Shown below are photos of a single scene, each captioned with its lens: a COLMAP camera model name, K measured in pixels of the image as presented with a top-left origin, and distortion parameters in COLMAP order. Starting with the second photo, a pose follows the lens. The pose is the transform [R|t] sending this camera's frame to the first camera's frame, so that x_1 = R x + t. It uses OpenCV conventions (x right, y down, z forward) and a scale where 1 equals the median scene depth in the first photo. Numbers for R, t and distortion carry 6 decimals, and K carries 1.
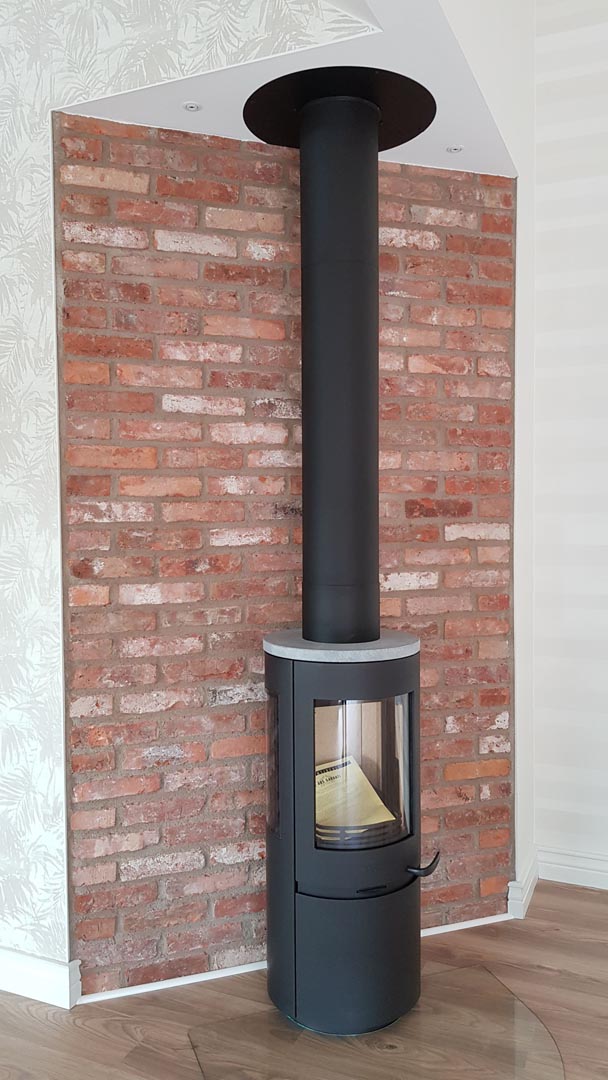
lens RADIAL K [[839.6, 0, 305.3], [0, 839.6, 535.2], [0, 0, 1]] dist [0.063275, -0.087475]
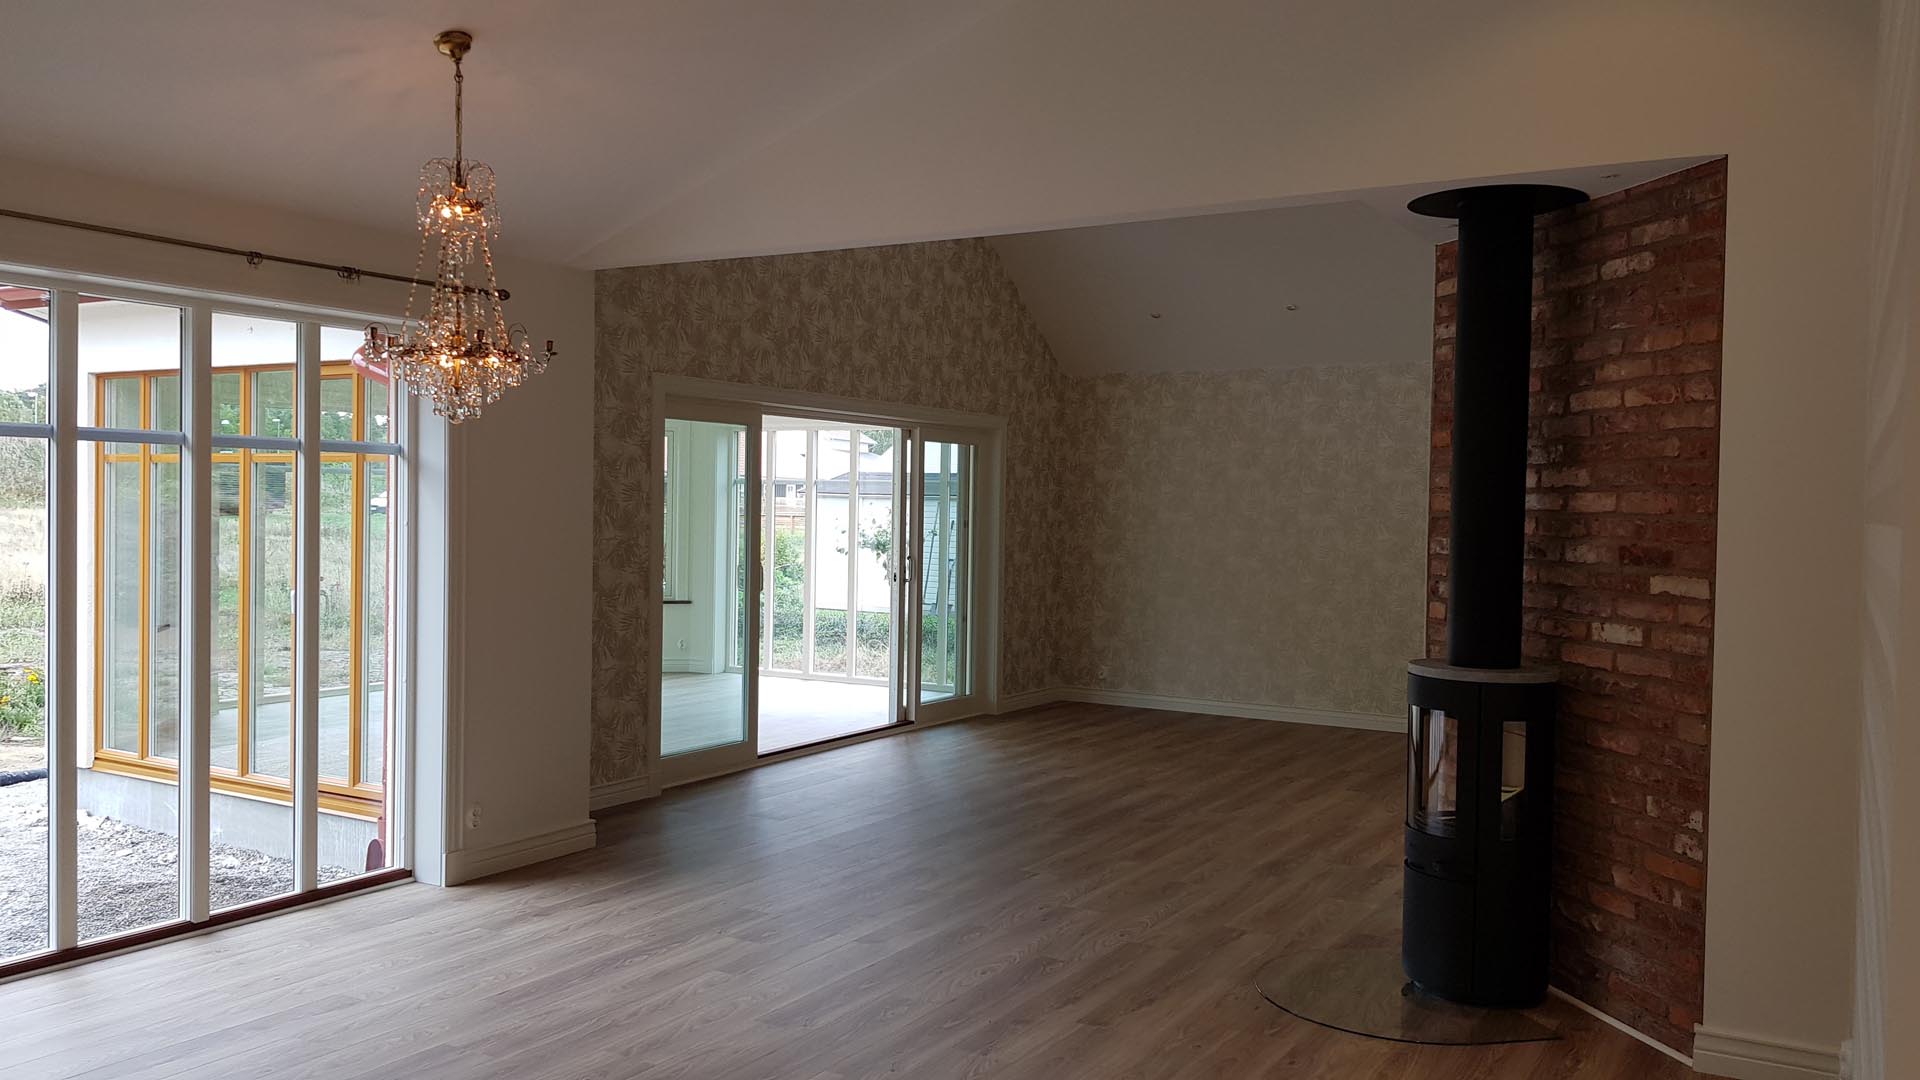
lens RADIAL K [[1492.7, 0, 957.9], [0, 1492.7, 542.0], [0, 0, 1]] dist [0.063275, -0.087475]
pose [[-0.105347, 0.028482, -0.994028, 1.783009], [-0.052065, 0.998061, 0.034115, -0.062497], [0.993072, 0.055348, -0.103660, 0.437458]]
